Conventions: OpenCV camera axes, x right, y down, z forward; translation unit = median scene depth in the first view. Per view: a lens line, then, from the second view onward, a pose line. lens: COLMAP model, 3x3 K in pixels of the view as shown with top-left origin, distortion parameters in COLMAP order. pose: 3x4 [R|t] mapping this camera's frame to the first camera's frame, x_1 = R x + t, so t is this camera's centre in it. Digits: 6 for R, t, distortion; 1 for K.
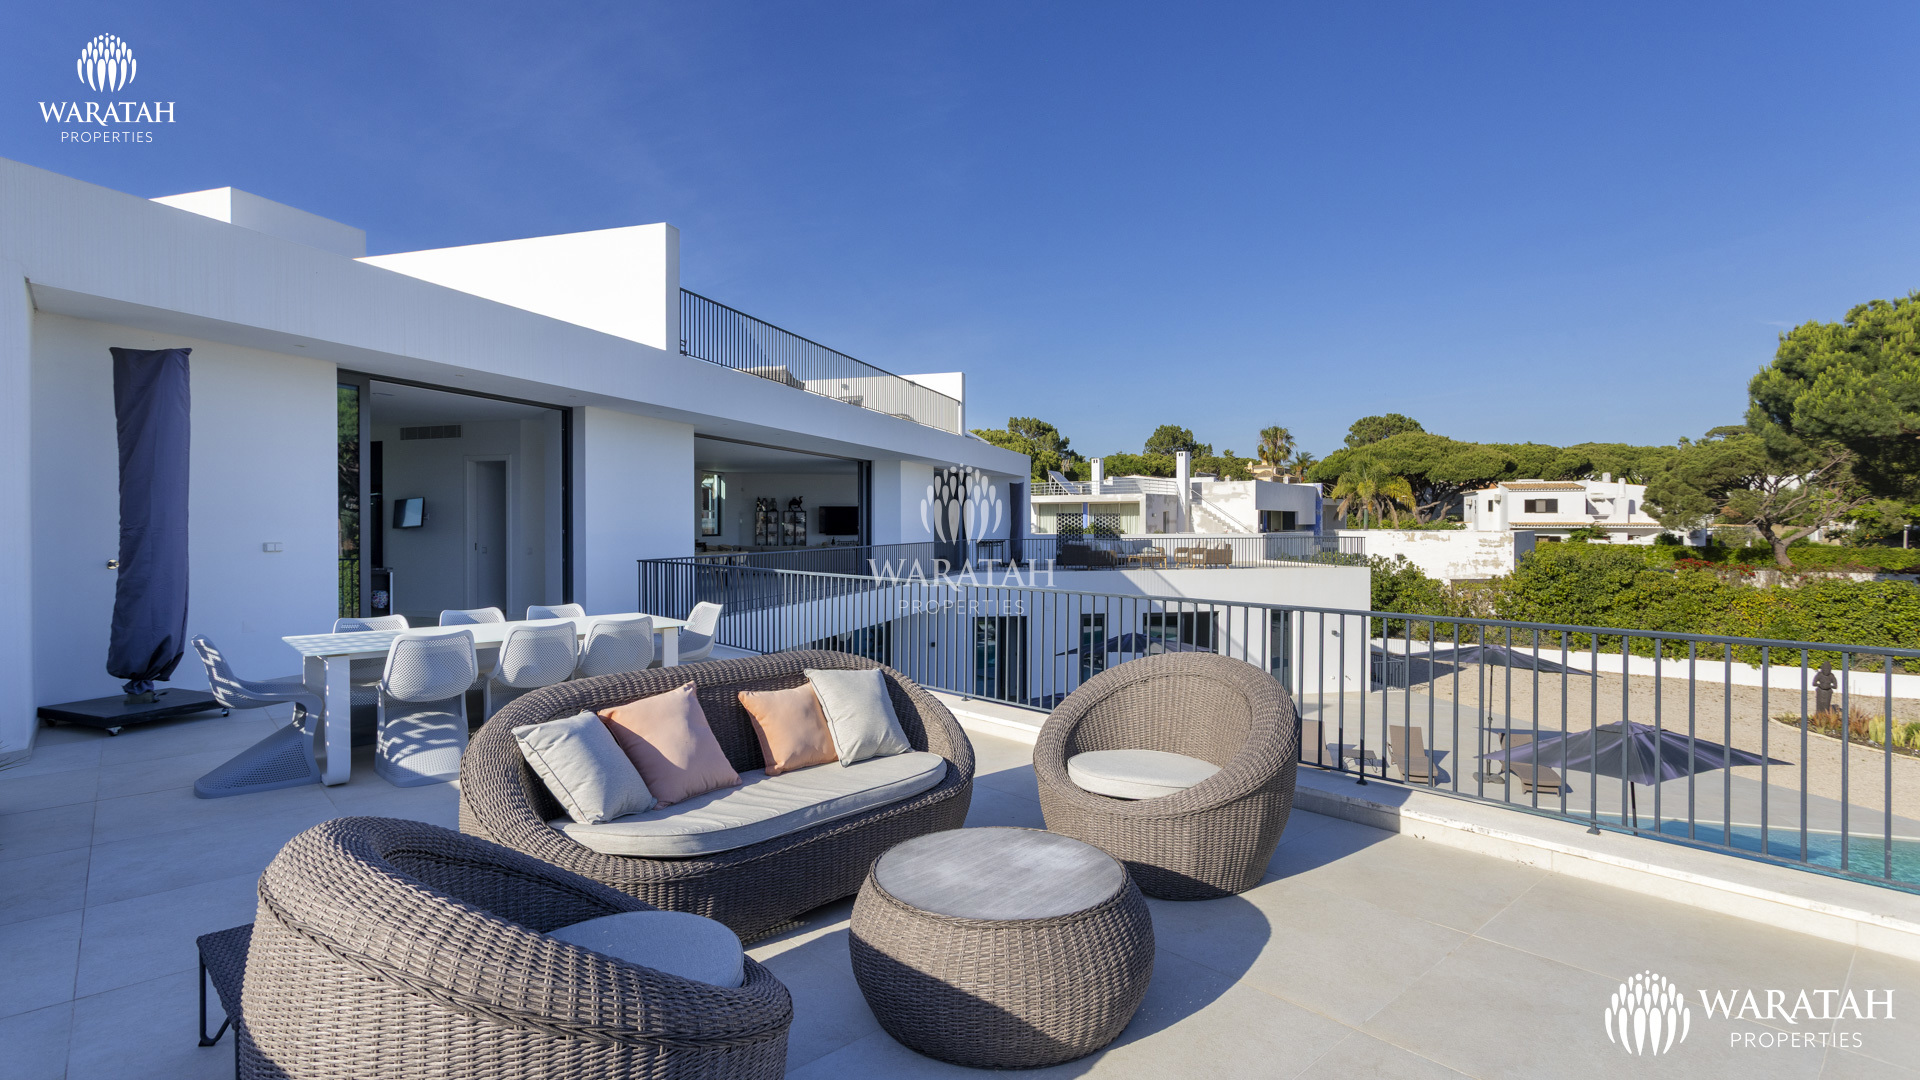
lens RADIAL K [[904.4, 0, 951.6], [0, 904.4, 526.5], [0, 0, 1]] dist [0.004078, -0.001236]
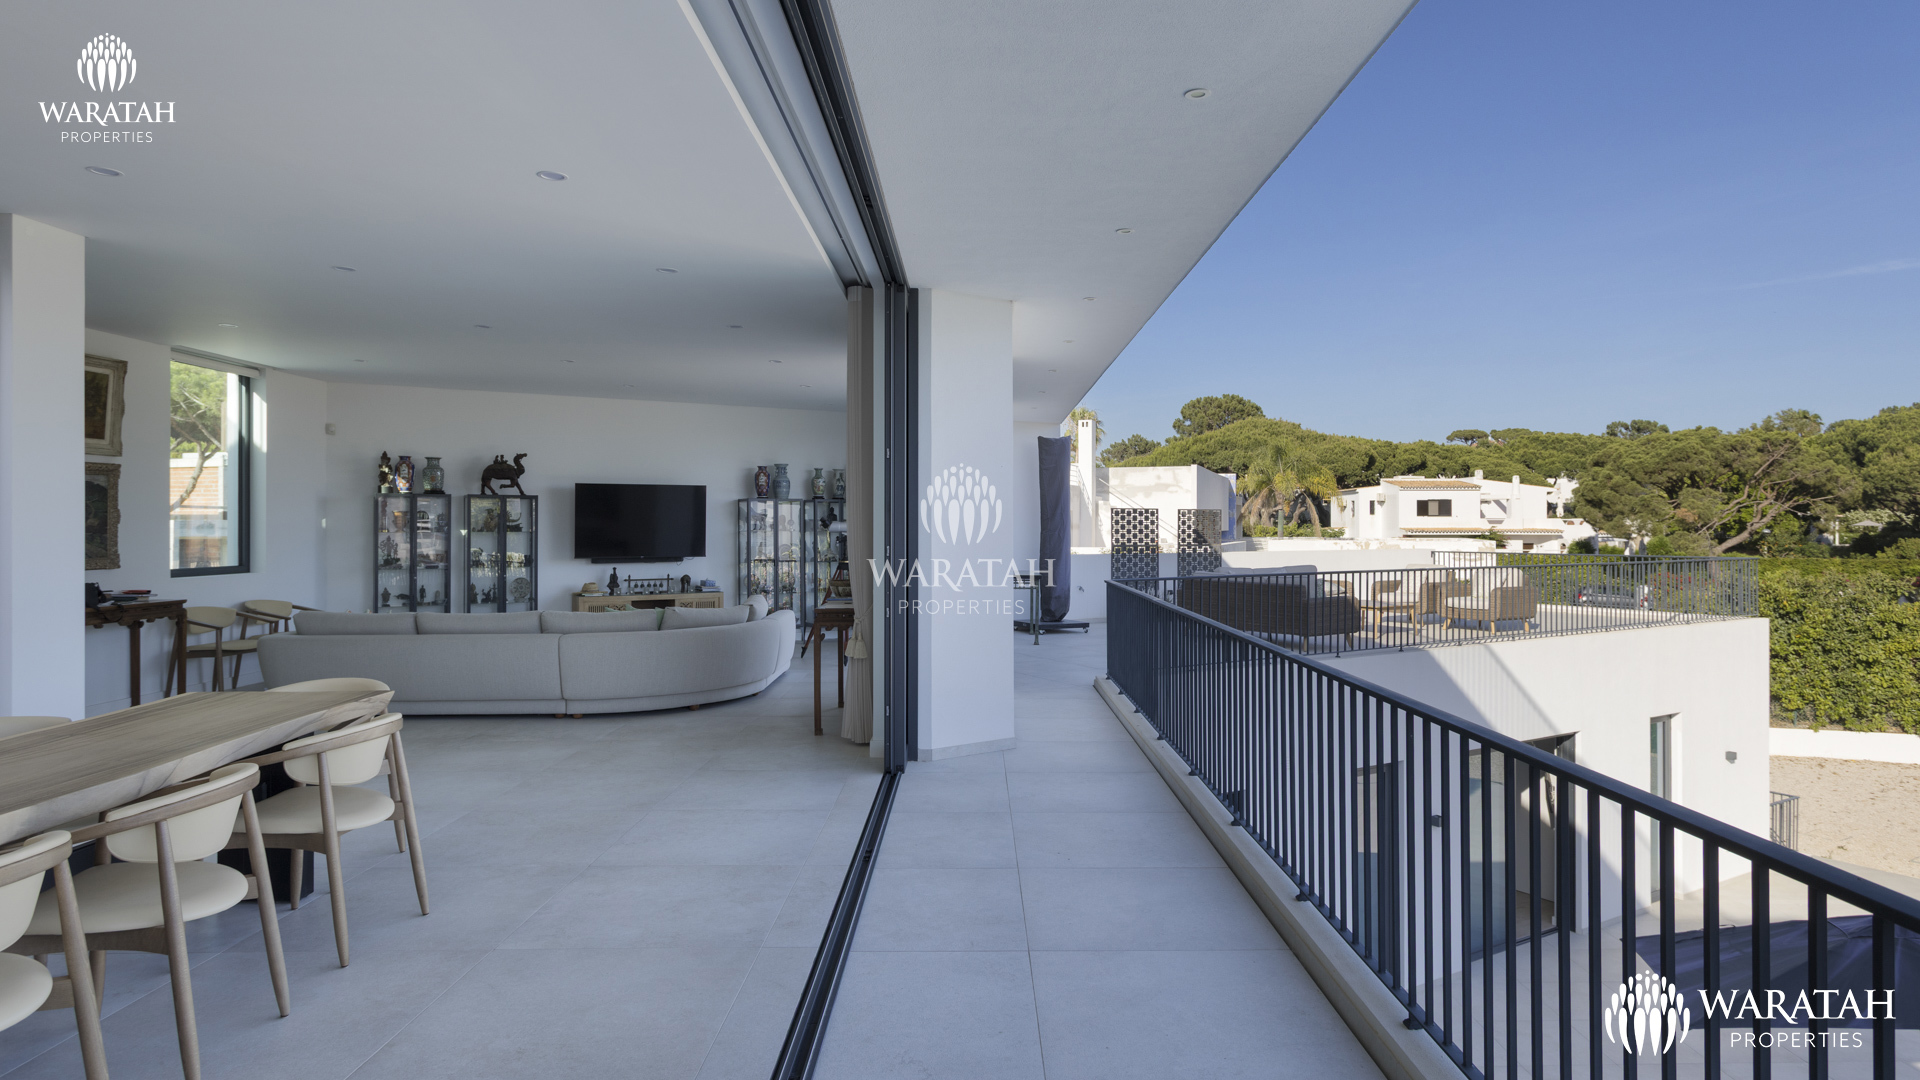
lens RADIAL K [[1082.8, 0, 996.1], [0, 1082.8, 520.7], [0, 0, 1]] dist [-0.005006, 0.001157]
pose [[0.944395, 0.002761, 0.328802, -0.104089], [0.000689, 0.999946, -0.010375, -0.002444], [-0.328813, 0.010025, 0.944342, 0.434351]]
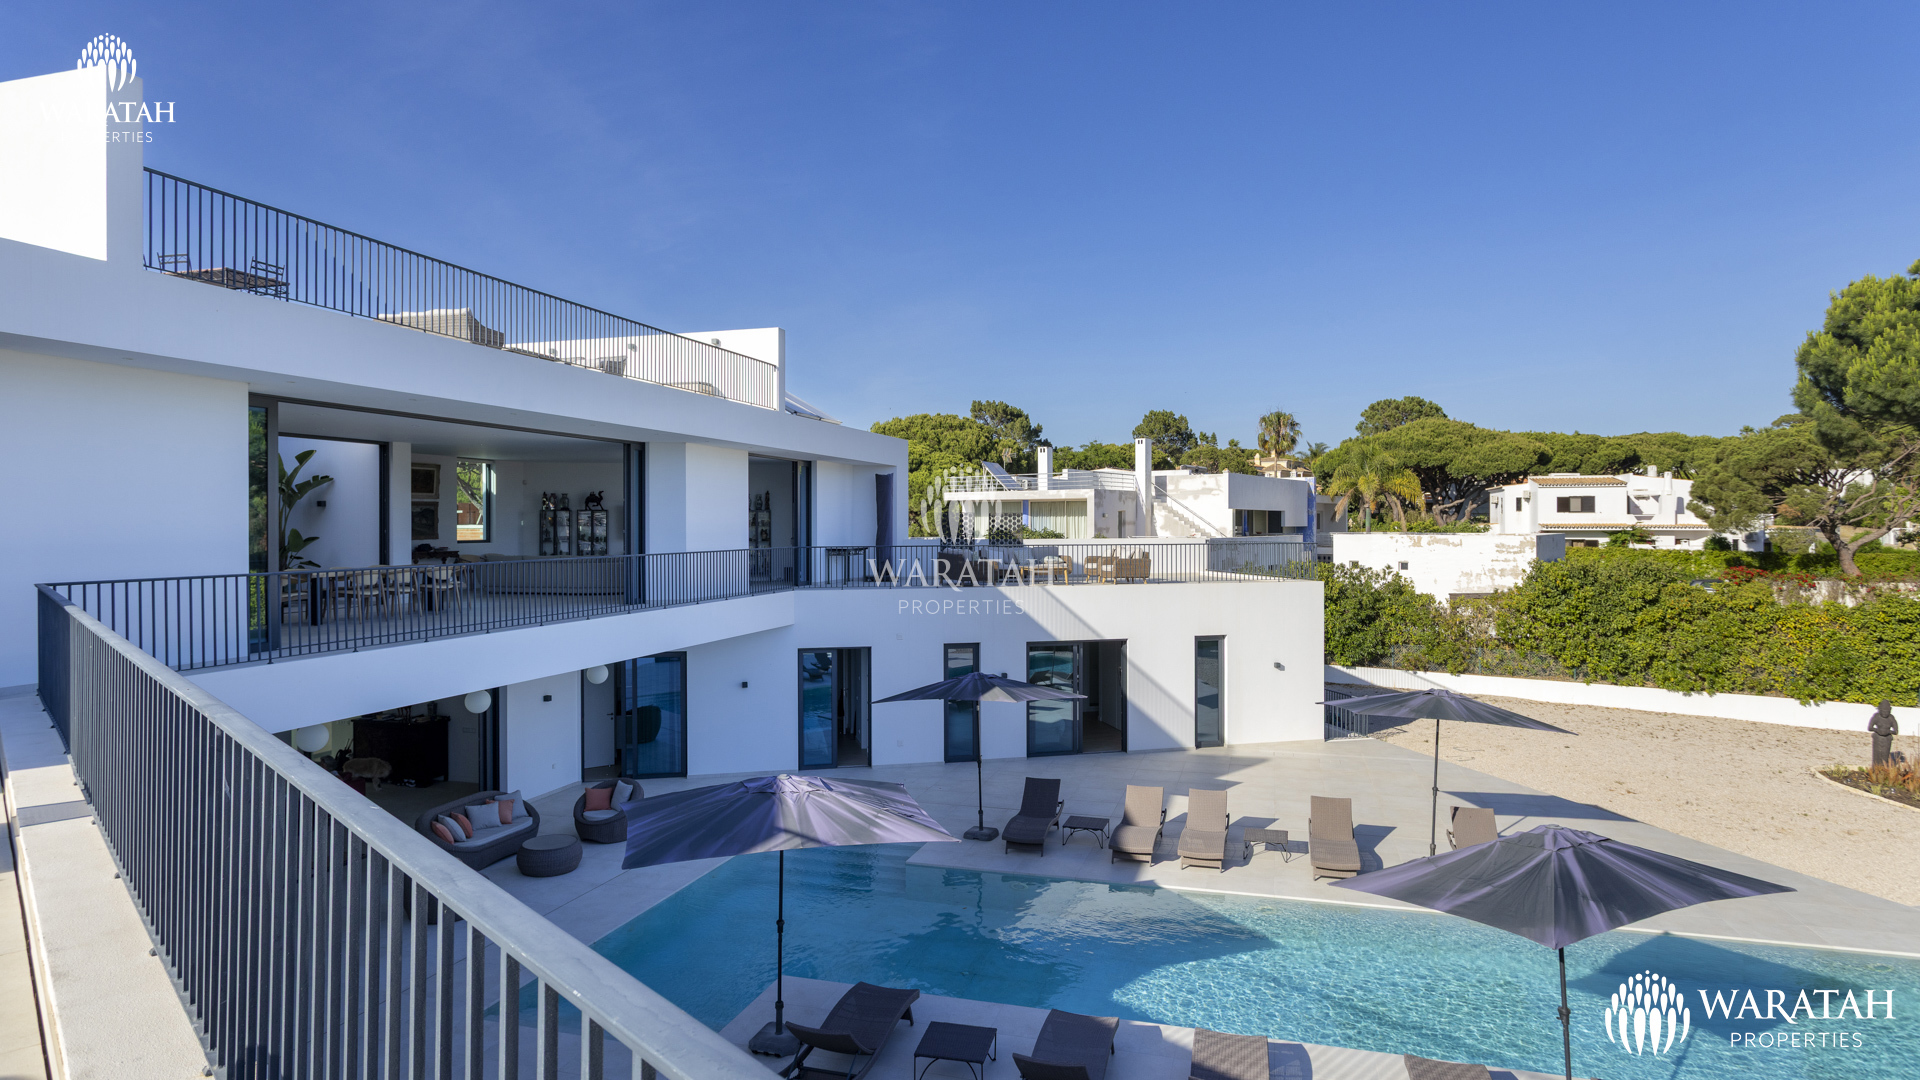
lens RADIAL K [[1042.1, 0, 948.4], [0, 1042.1, 524.1], [0, 0, 1]] dist [-0.004053, -0.002941]
pose [[0.999788, -0.000600, 0.020597, 0.090545], [0.000691, 0.999990, -0.004398, -0.000644], [-0.020594, 0.004411, 0.999778, 0.078712]]
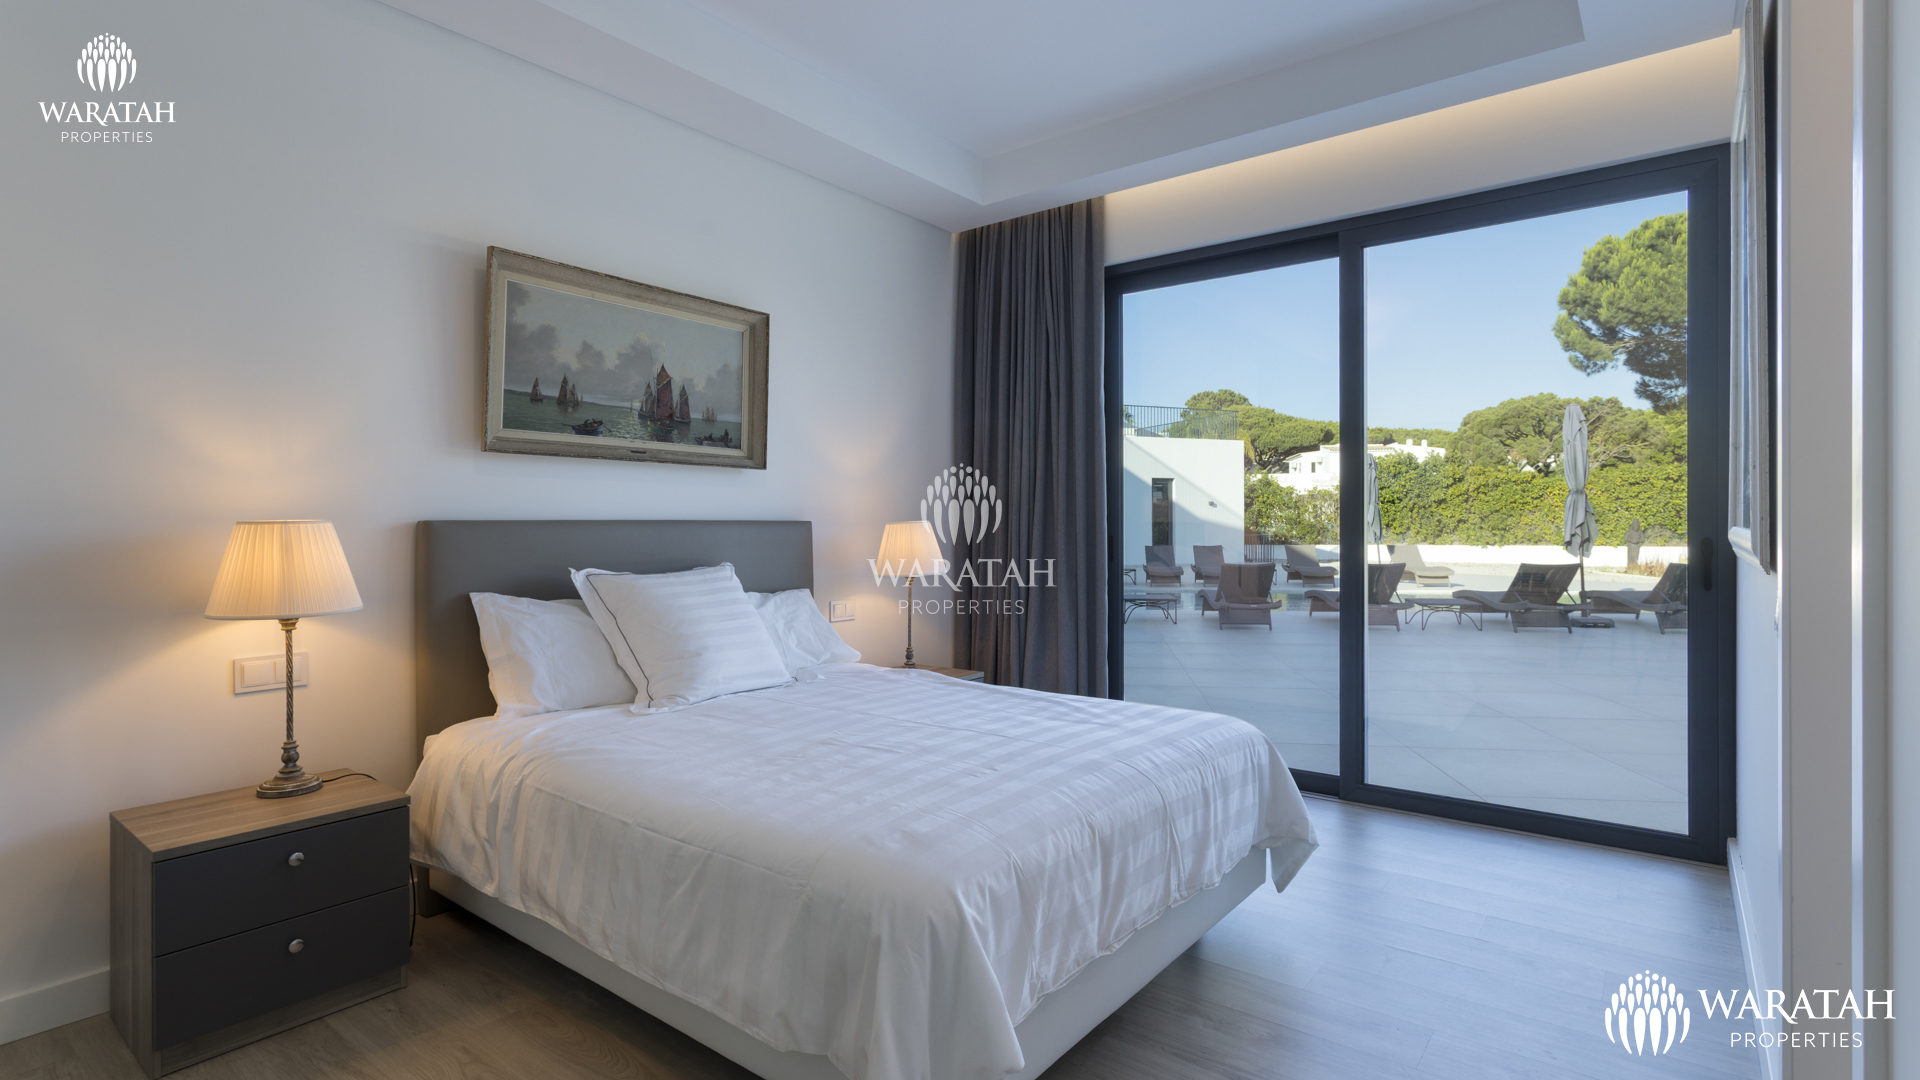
lens RADIAL K [[904.4, 0, 952.1], [0, 904.4, 531.4], [0, 0, 1]] dist [0.004078, -0.001236]
pose [[0.984619, -0.003474, 0.174679, -0.032317], [0.002795, 0.999988, 0.004134, 0.108149], [-0.174691, -0.003582, 0.984617, 0.040774]]
